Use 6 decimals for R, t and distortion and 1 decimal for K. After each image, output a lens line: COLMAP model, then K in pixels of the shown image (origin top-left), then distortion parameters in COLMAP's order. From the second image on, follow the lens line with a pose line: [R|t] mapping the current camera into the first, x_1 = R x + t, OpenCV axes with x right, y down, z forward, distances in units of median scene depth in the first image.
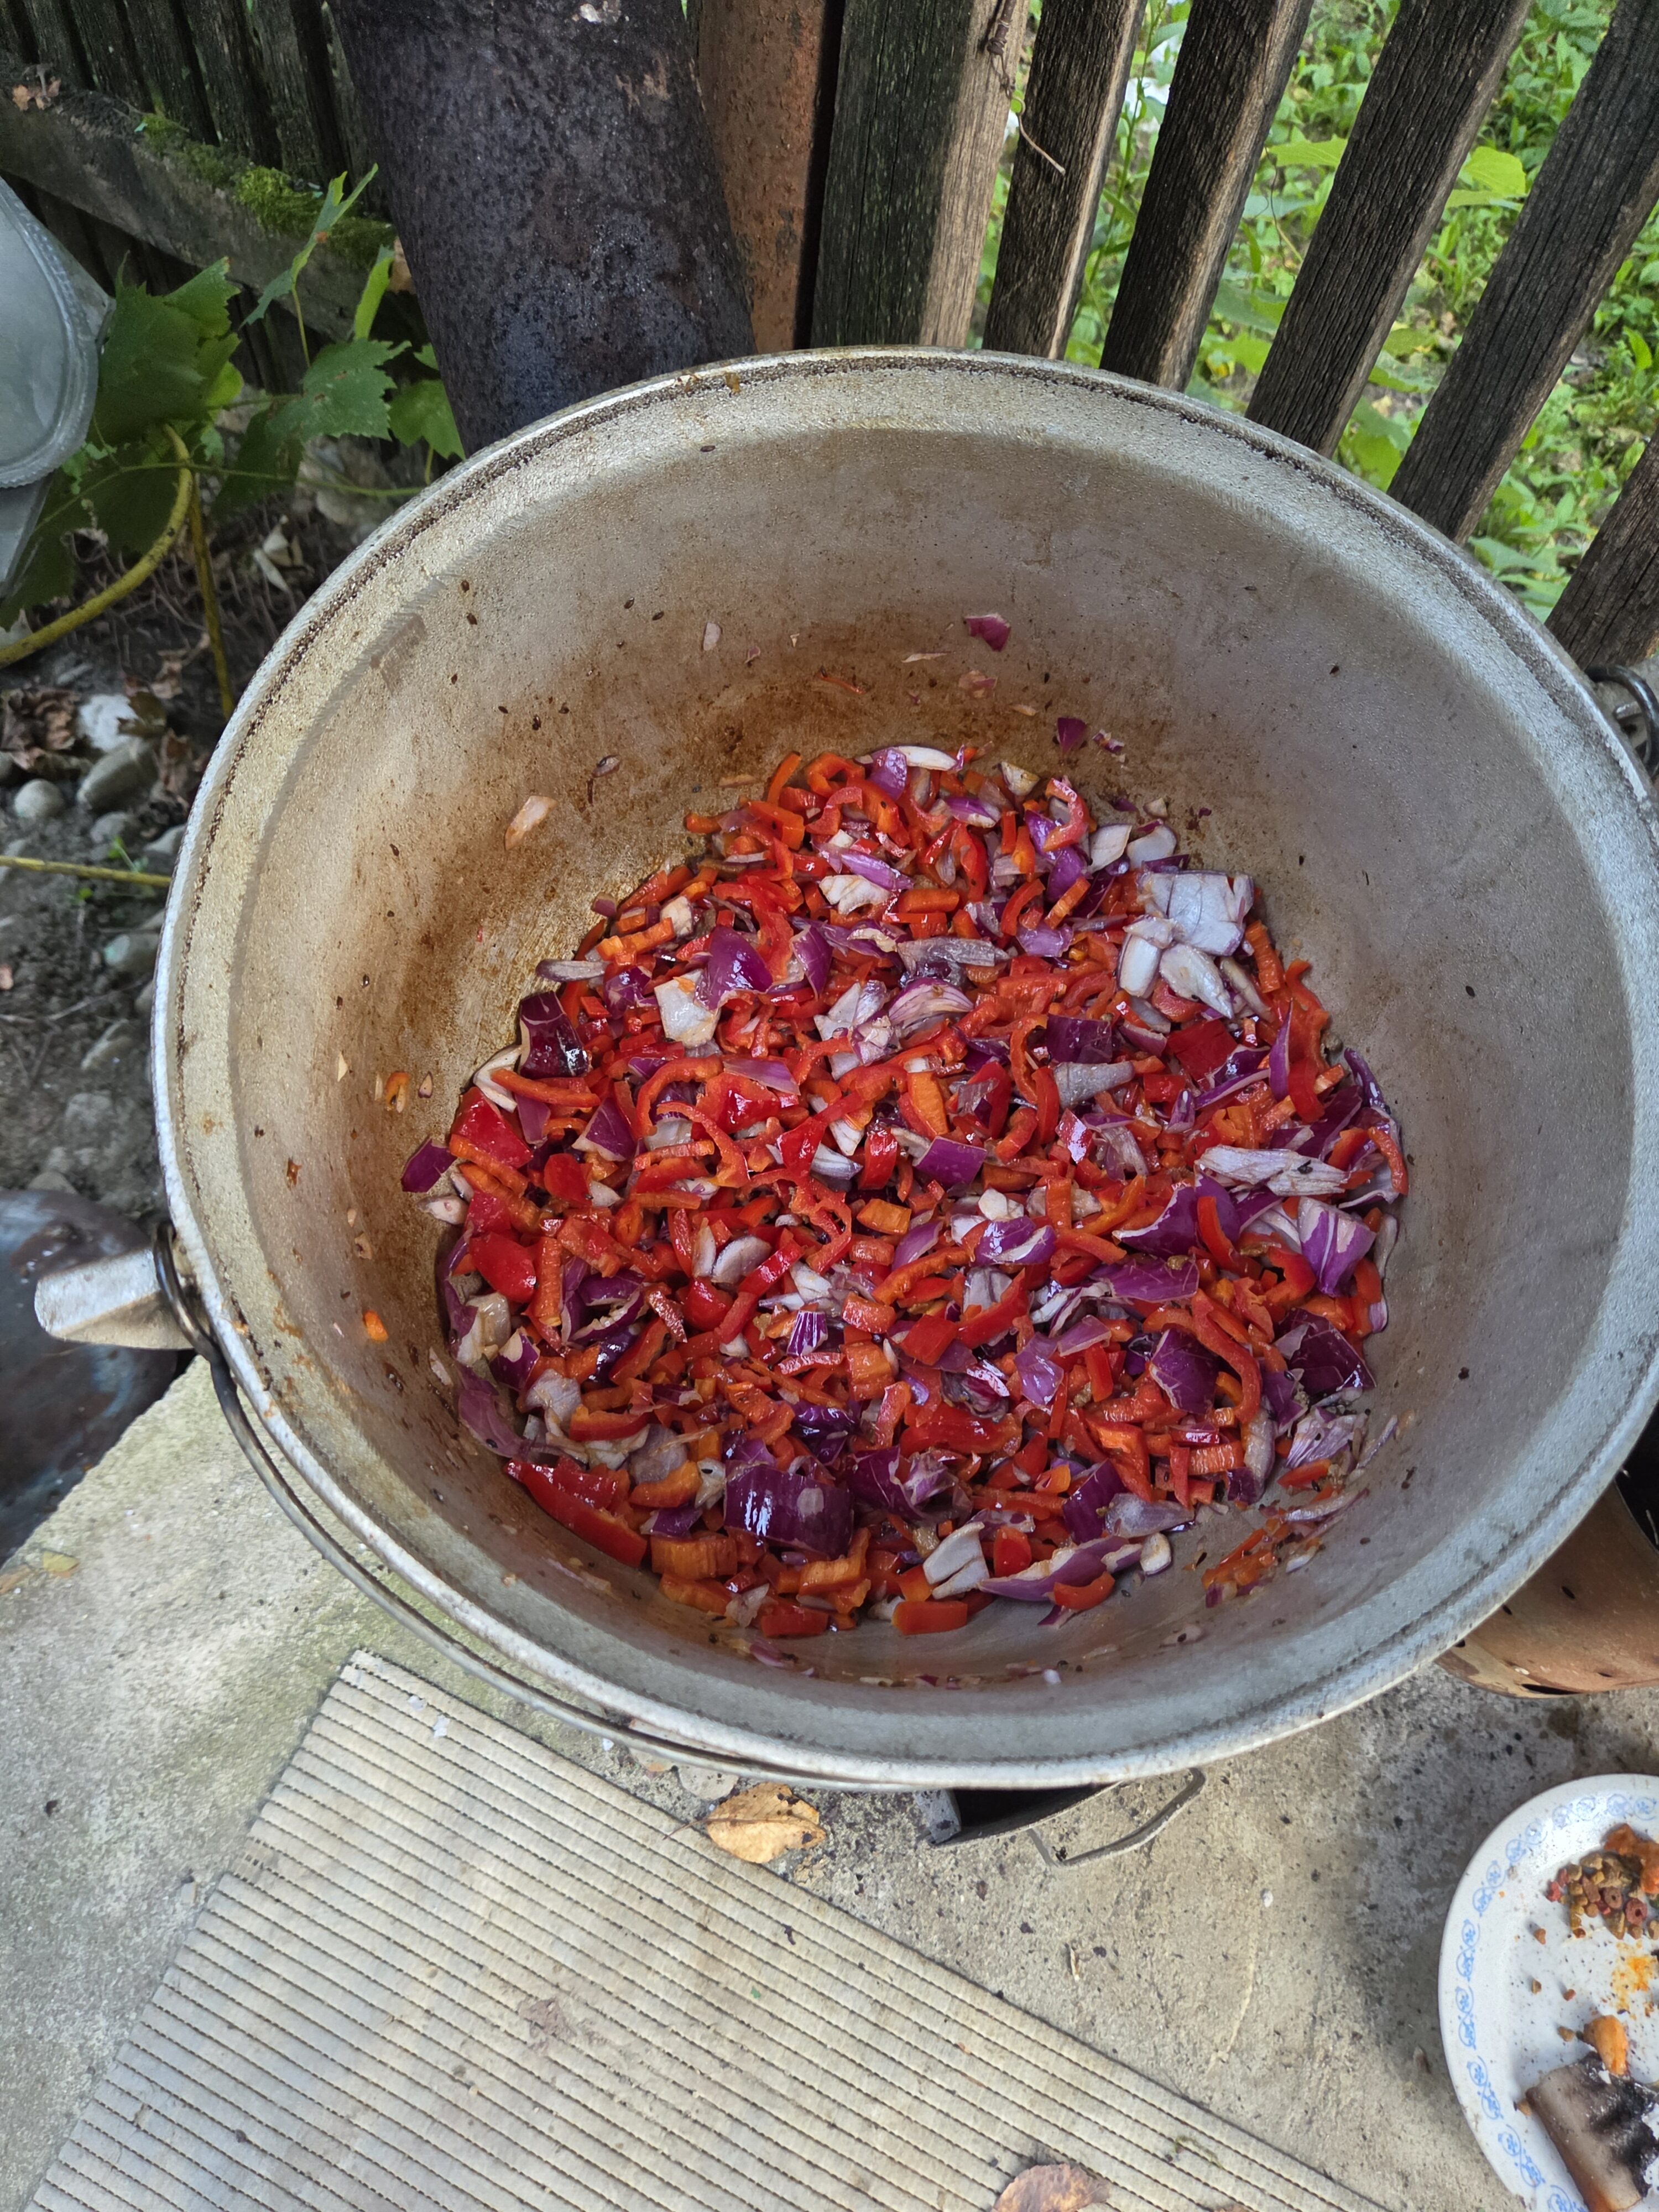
lens RADIAL K [[1498.7, 0, 830.6], [0, 1498.7, 1141.4], [0, 0, 1]] dist [0.038716, -0.042207]
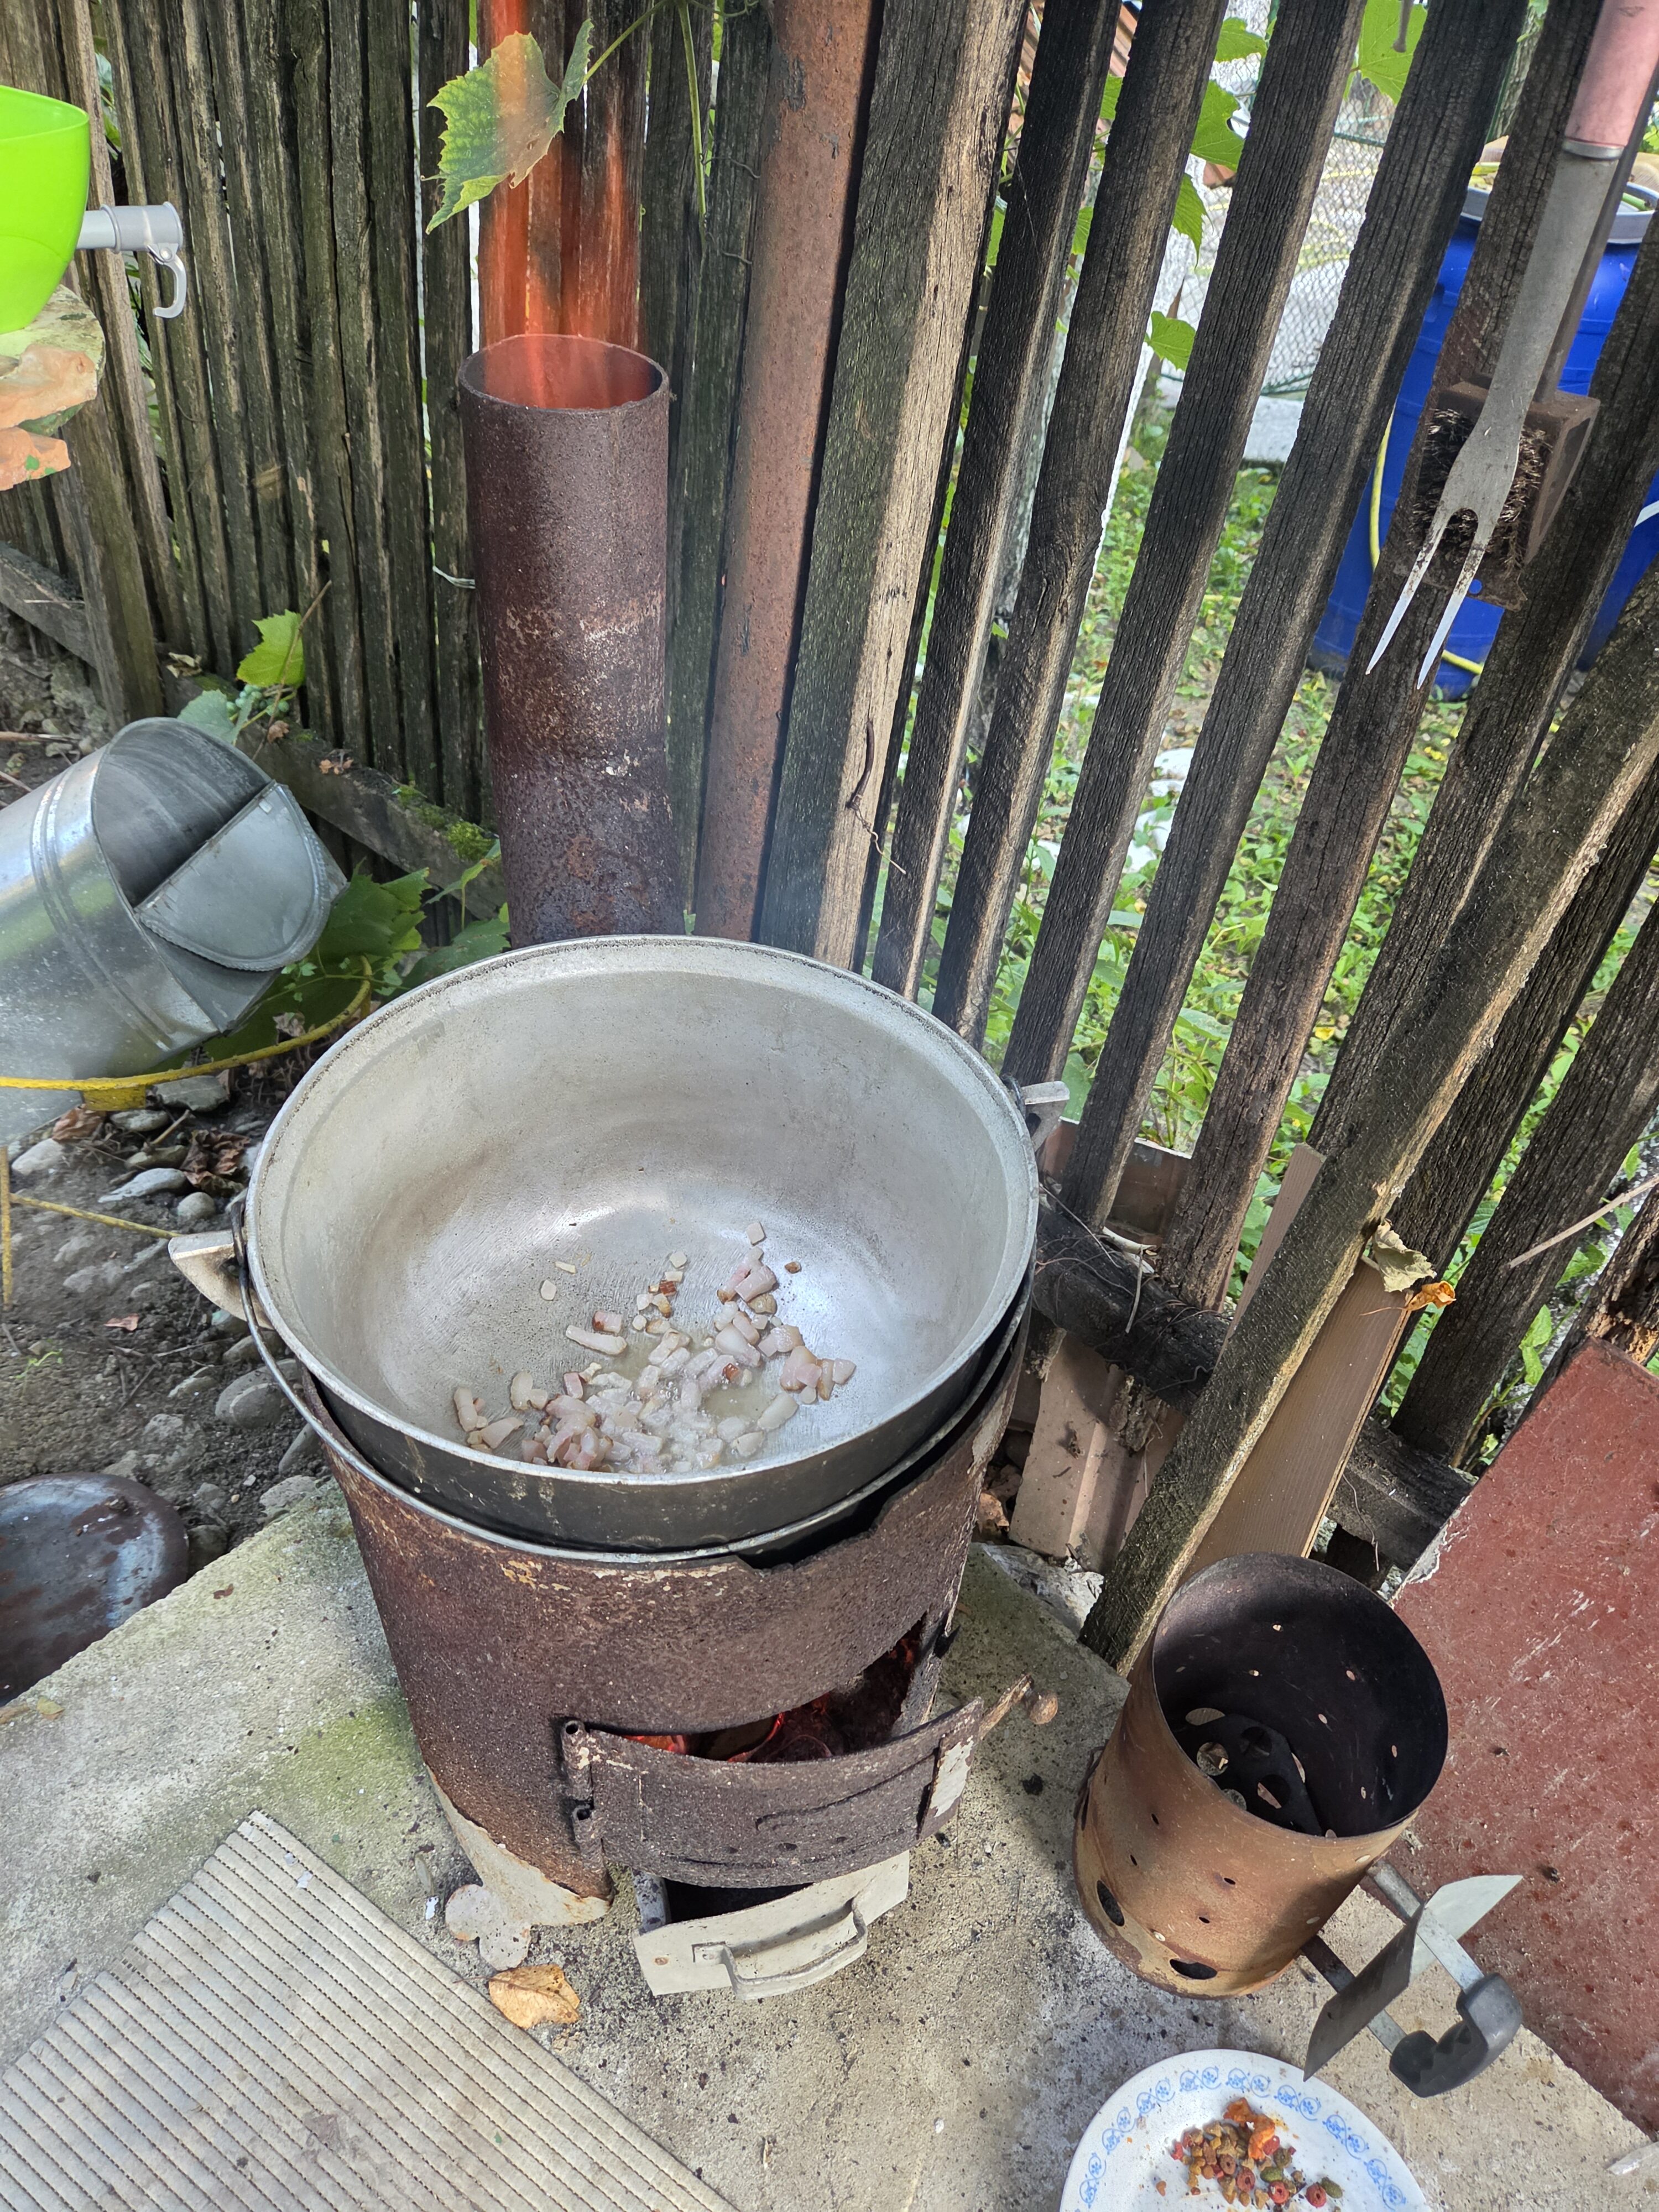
lens RADIAL K [[1464.8, 0, 839.3], [0, 1464.8, 1140.0], [0, 0, 1]] dist [0.055727, -0.061763]
pose [[0.990879, 0.118350, -0.064433, 0.194723], [-0.133987, 0.916225, -0.377596, 0.242181], [0.014347, 0.382786, 0.923726, -0.370539]]
